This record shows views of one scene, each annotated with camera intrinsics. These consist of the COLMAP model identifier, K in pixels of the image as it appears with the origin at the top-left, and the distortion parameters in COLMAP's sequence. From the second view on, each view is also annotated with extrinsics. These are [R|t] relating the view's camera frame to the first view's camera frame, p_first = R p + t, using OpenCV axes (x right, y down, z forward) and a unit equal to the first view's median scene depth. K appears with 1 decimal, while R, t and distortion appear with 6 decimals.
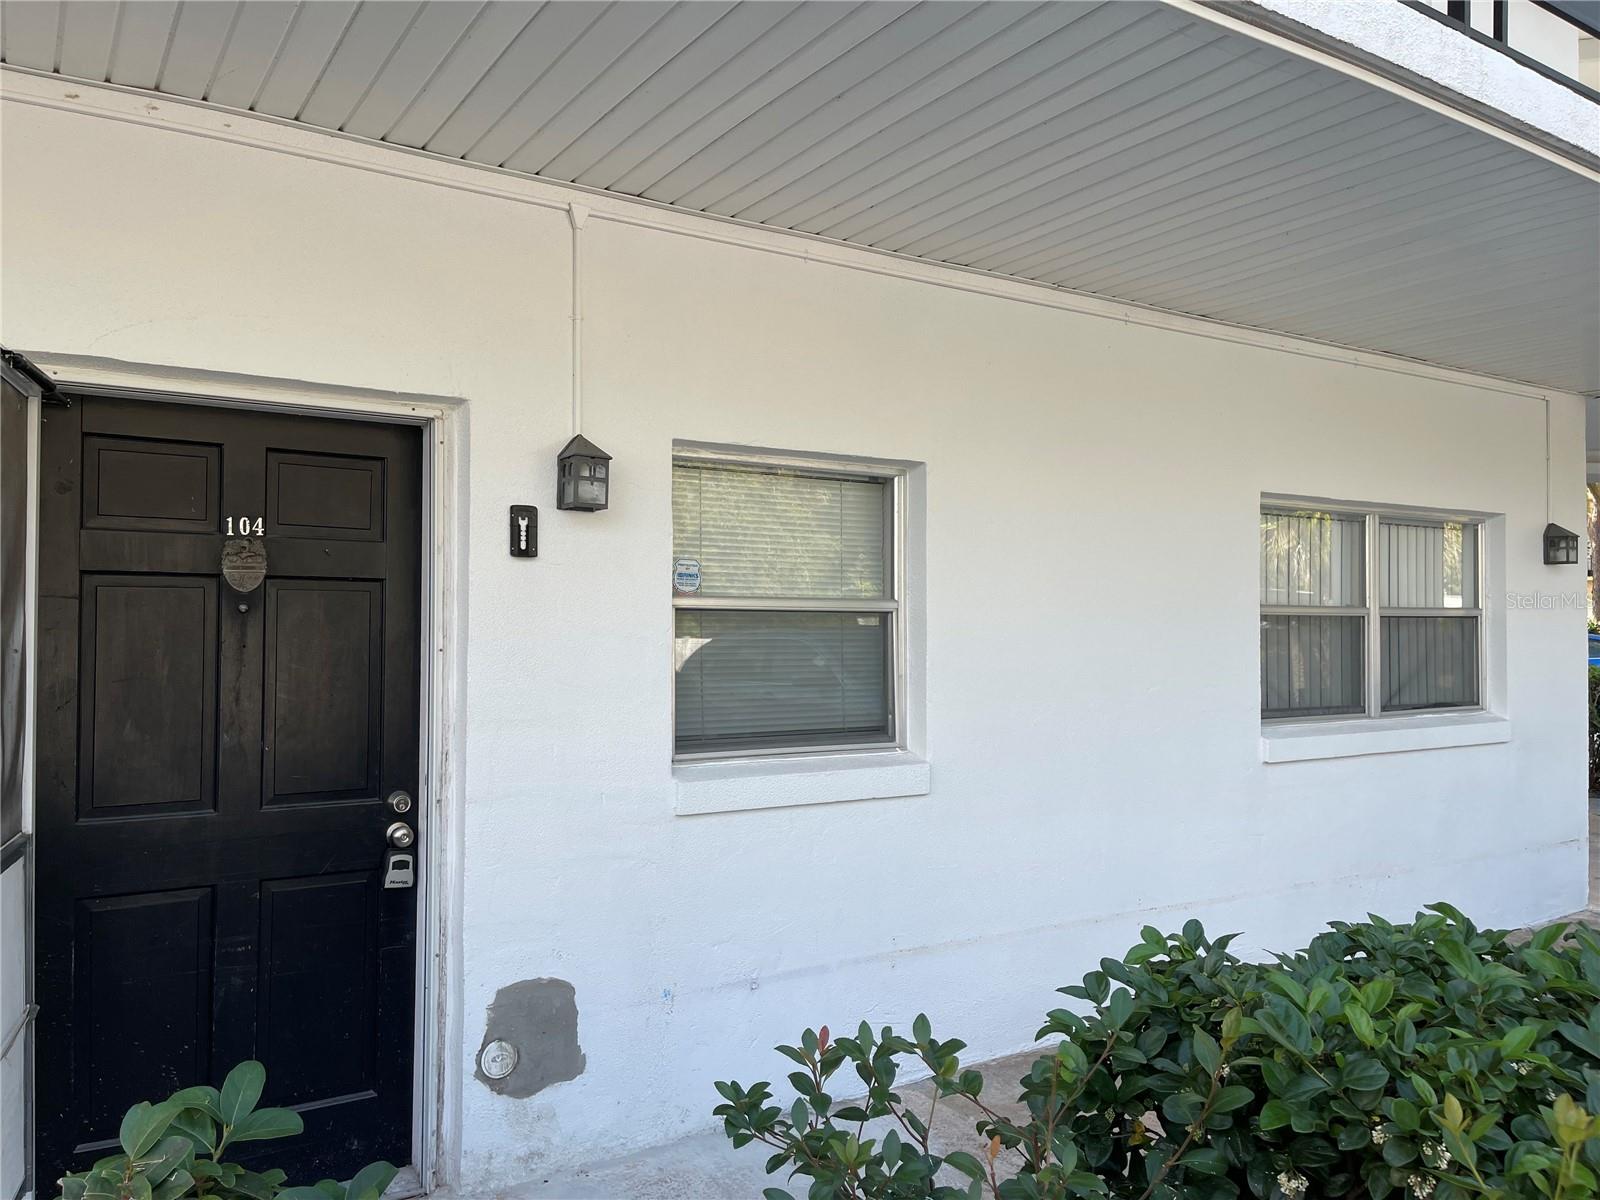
lens RADIAL K [[1200.2, 0, 805.8], [0, 1200.2, 611.8], [0, 0, 1]] dist [0.067741, -0.089658]
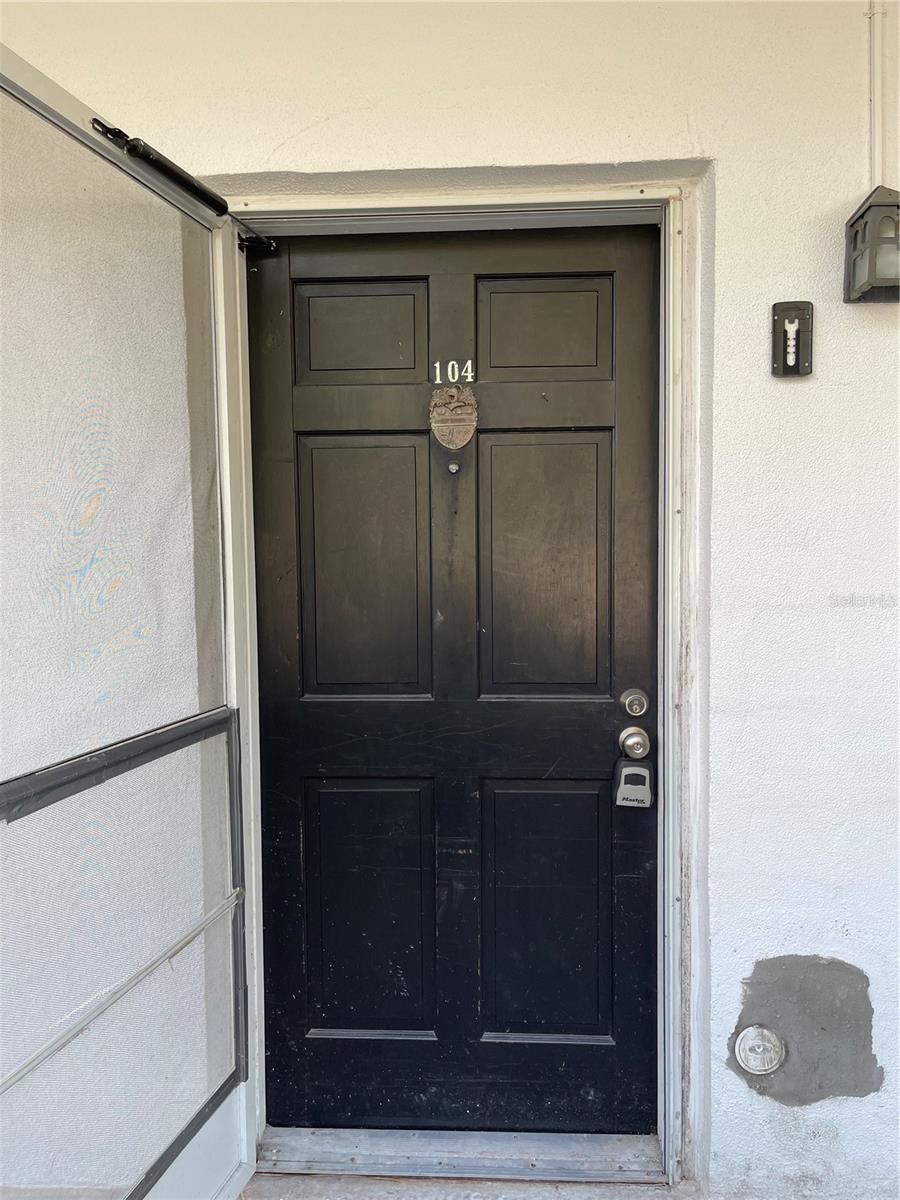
lens RADIAL K [[900.1, 0, 448.8], [0, 900.1, 606.3], [0, 0, 1]] dist [0.067741, -0.089658]
pose [[0.802156, 0.021624, -0.596723, -0.074979], [0.023692, 0.997405, 0.067992, 0.048909], [0.596644, -0.068678, 0.799562, 0.448477]]
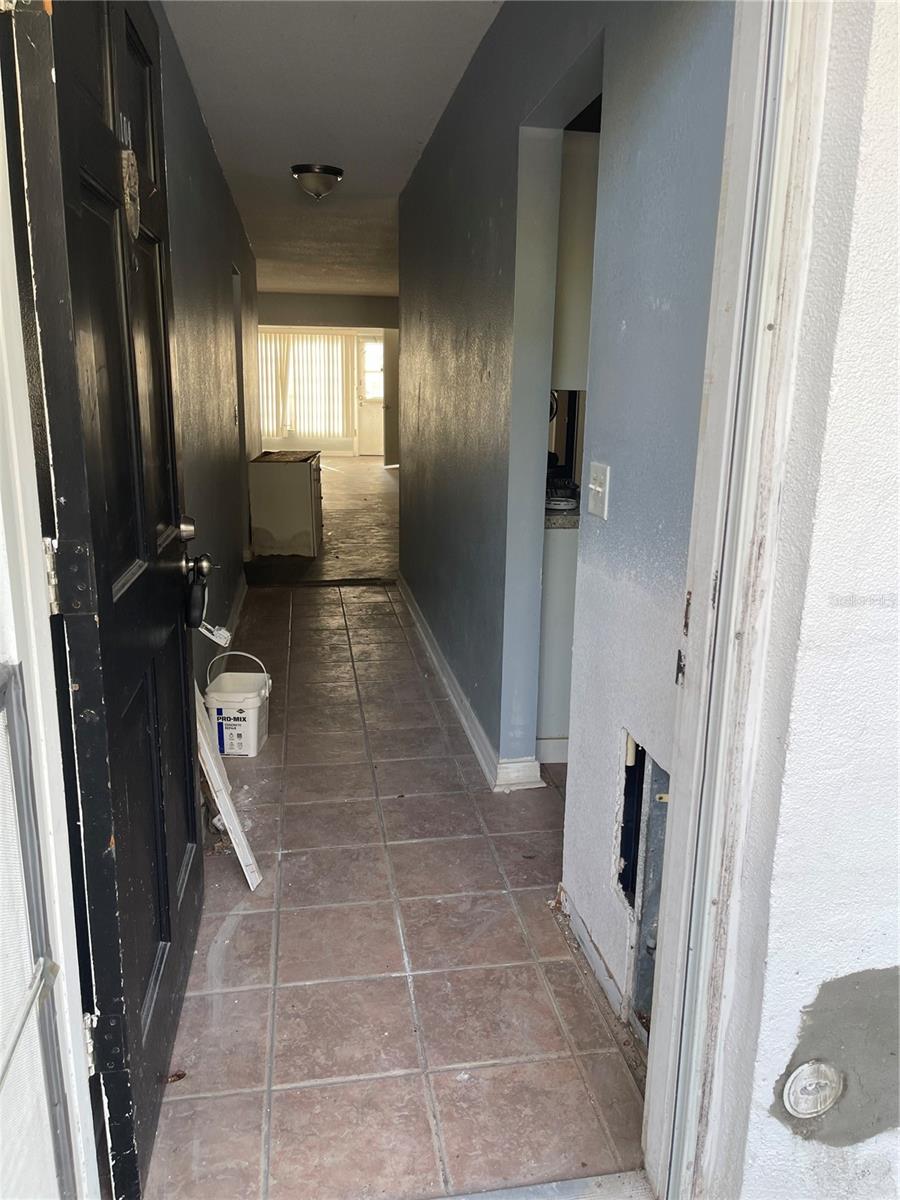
lens RADIAL K [[900.1, 0, 438.9], [0, 900.1, 602.9], [0, 0, 1]] dist [0.067741, -0.089658]
pose [[0.908013, 0.107976, -0.404789, -0.264628], [-0.004589, 0.968721, 0.248109, 0.048272], [0.418917, -0.223428, 0.880107, 0.609759]]
